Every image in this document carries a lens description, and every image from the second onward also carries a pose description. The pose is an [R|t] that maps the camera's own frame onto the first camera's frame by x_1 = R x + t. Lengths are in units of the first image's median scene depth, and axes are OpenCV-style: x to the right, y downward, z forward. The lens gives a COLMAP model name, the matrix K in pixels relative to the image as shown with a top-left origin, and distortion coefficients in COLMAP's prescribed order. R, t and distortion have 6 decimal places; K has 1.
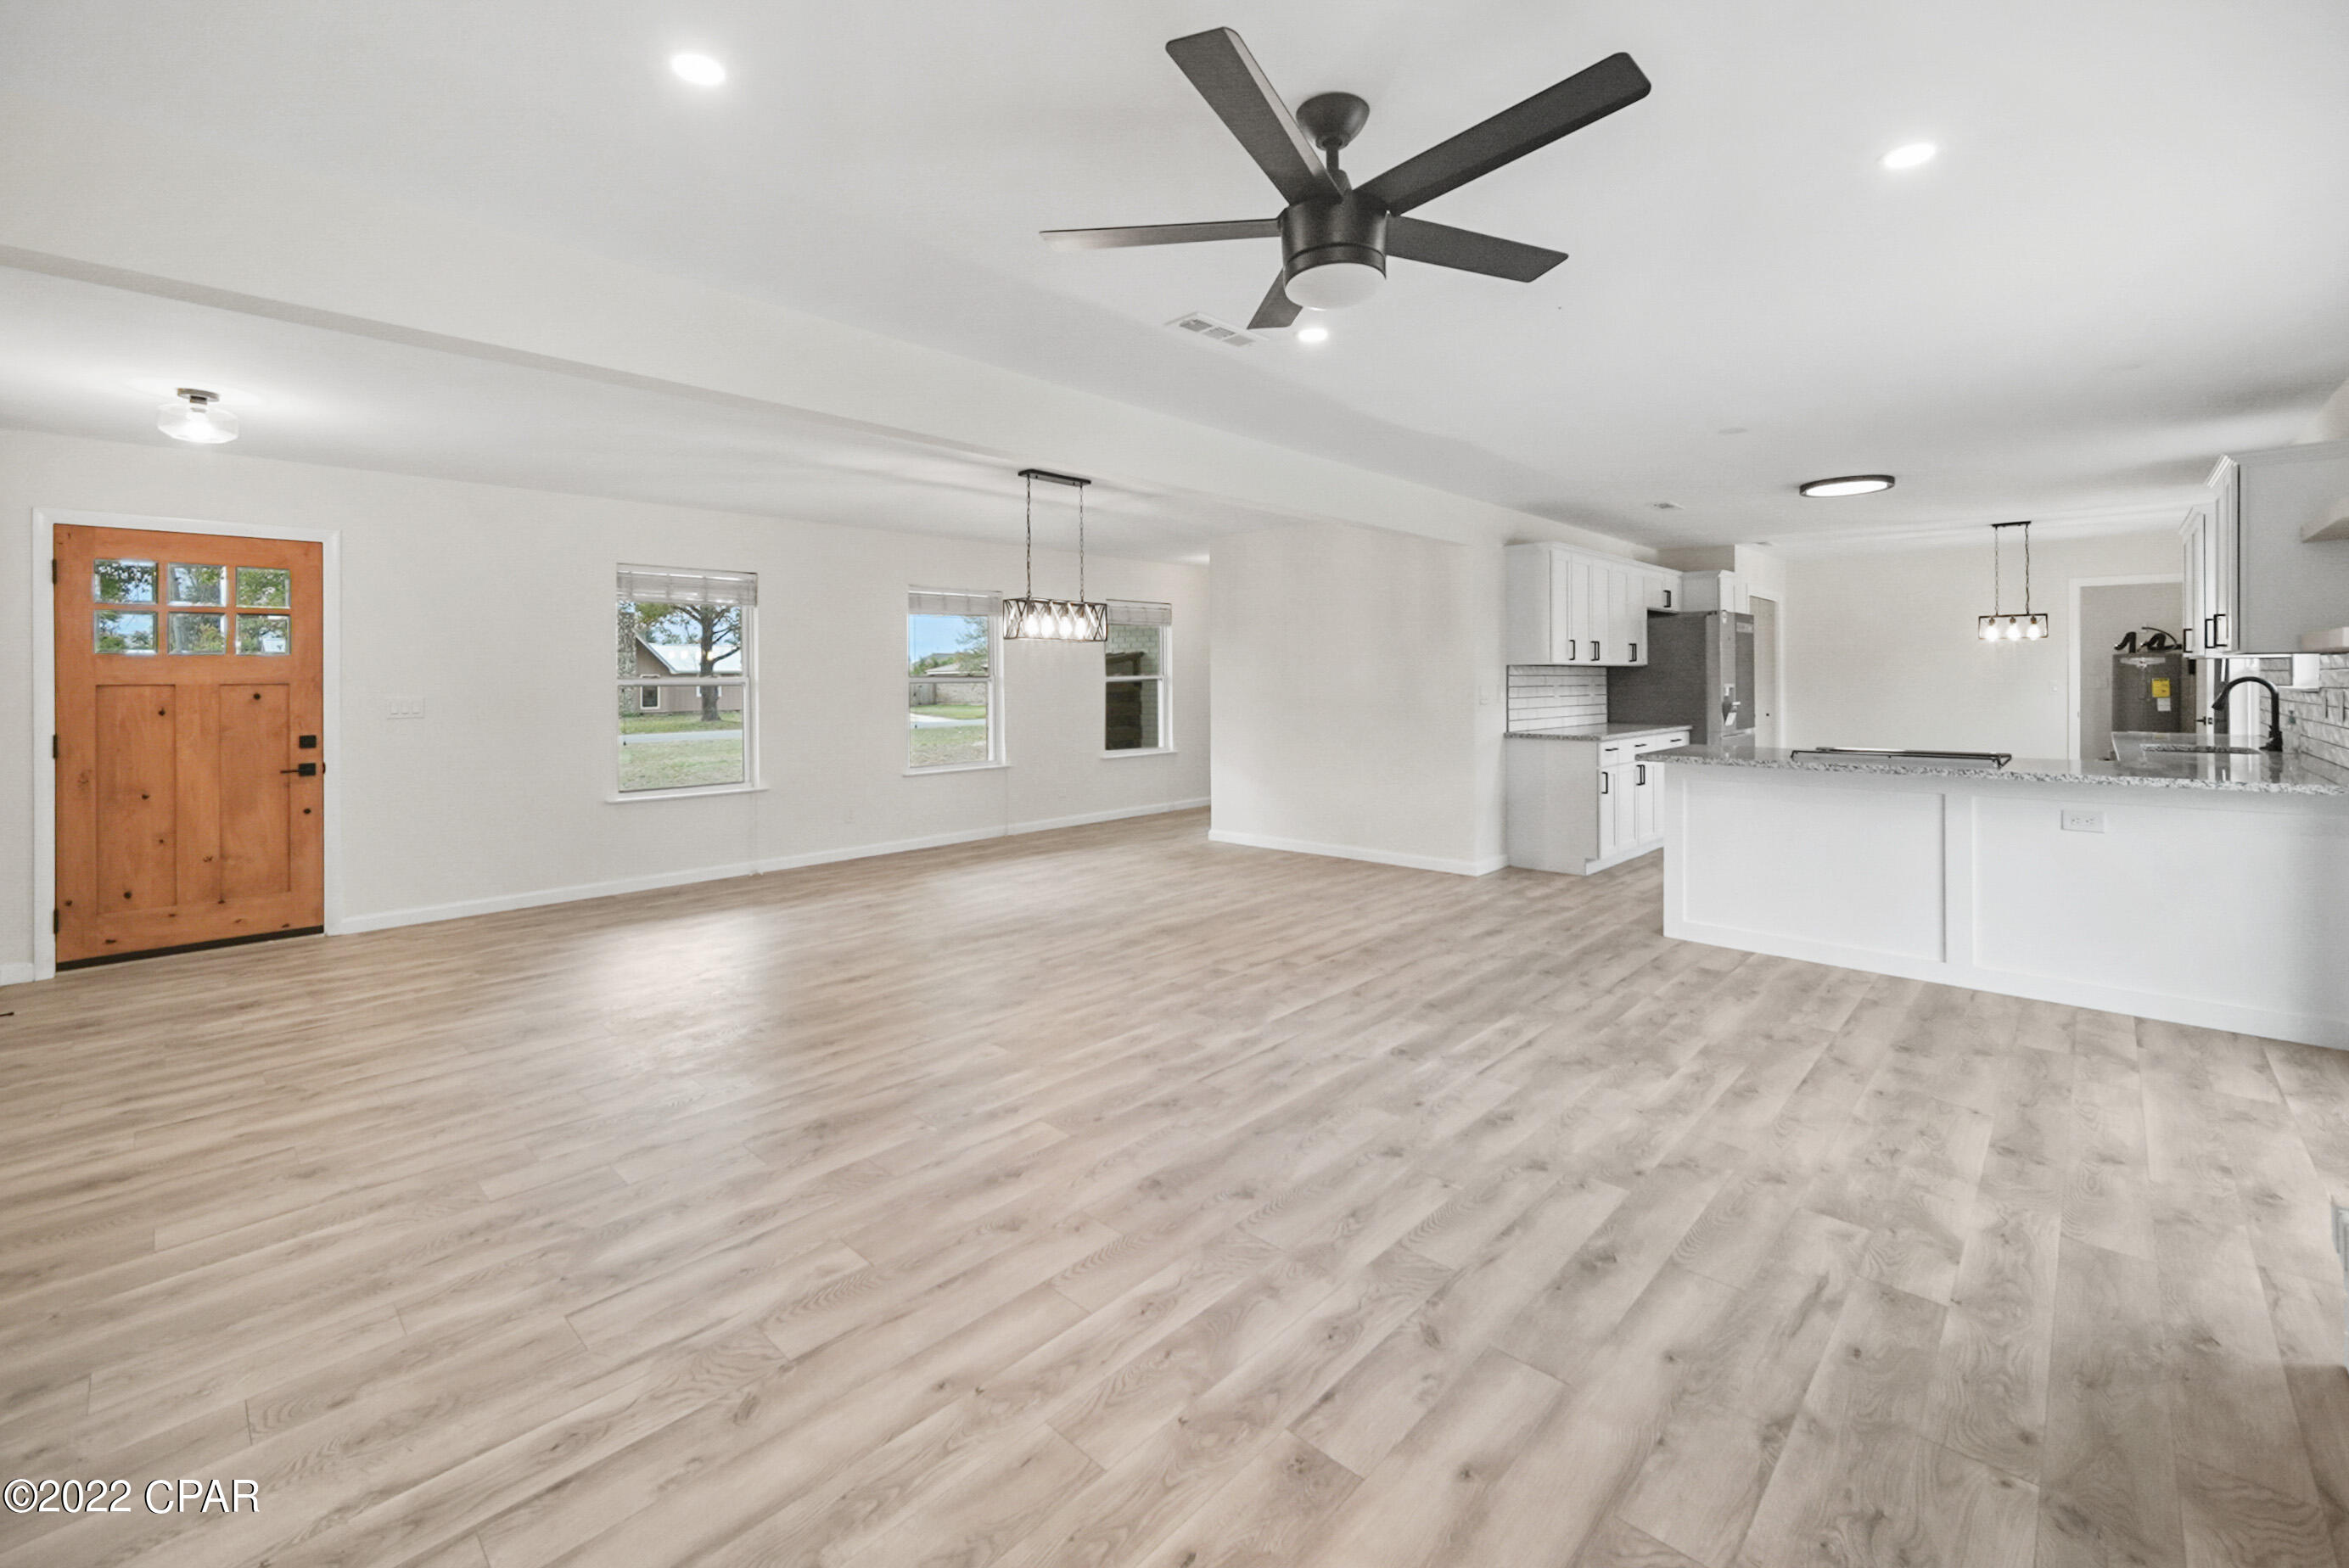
lens RADIAL K [[1046.6, 0, 1172.7], [0, 1046.6, 680.2], [0, 0, 1]] dist [0.003447, 0.000289]
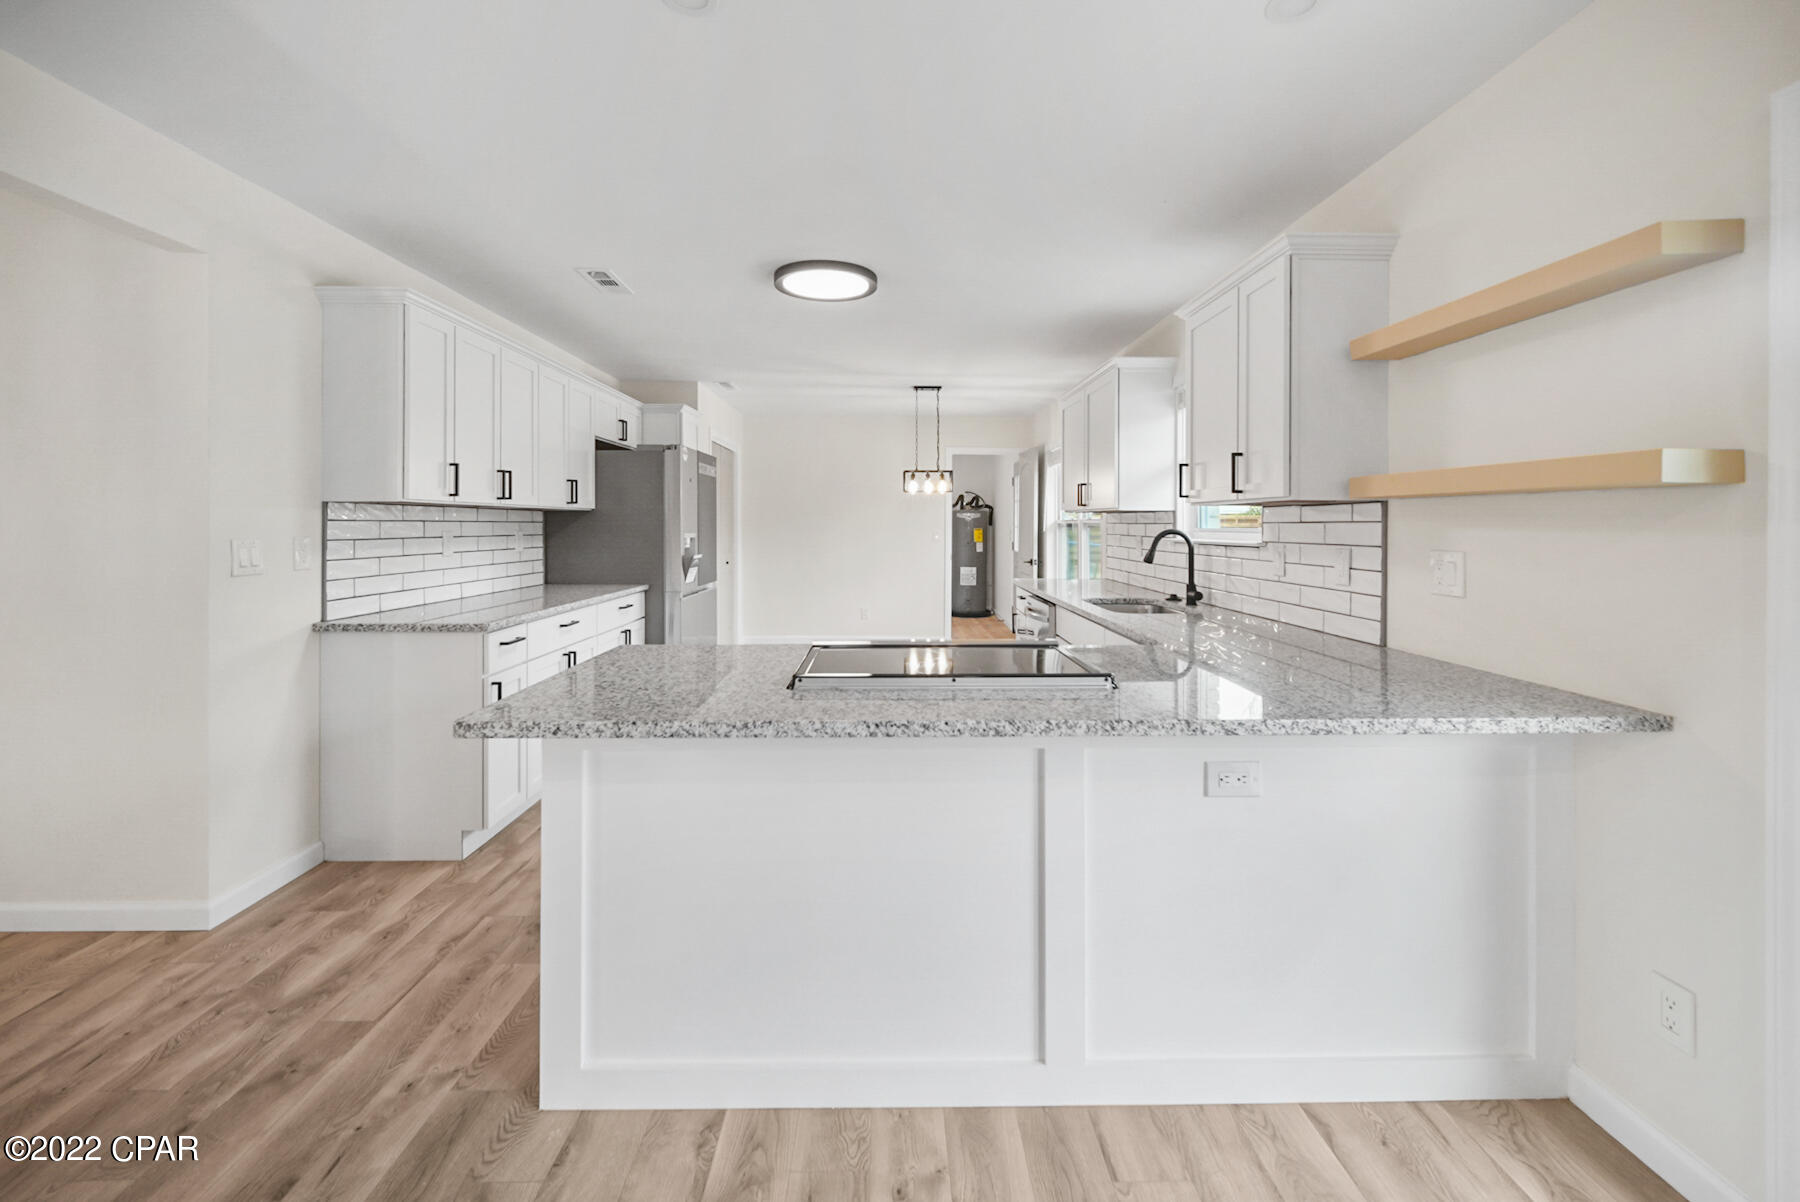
lens RADIAL K [[758.8, 0, 910.9], [0, 758.8, 535.7], [0, 0, 1]] dist [0.000409, 0.000161]
pose [[0.723110, -0.002691, 0.690728, 0.236951], [-0.005999, 0.999930, 0.010176, -0.001920], [-0.690707, -0.011502, 0.723043, 0.434288]]
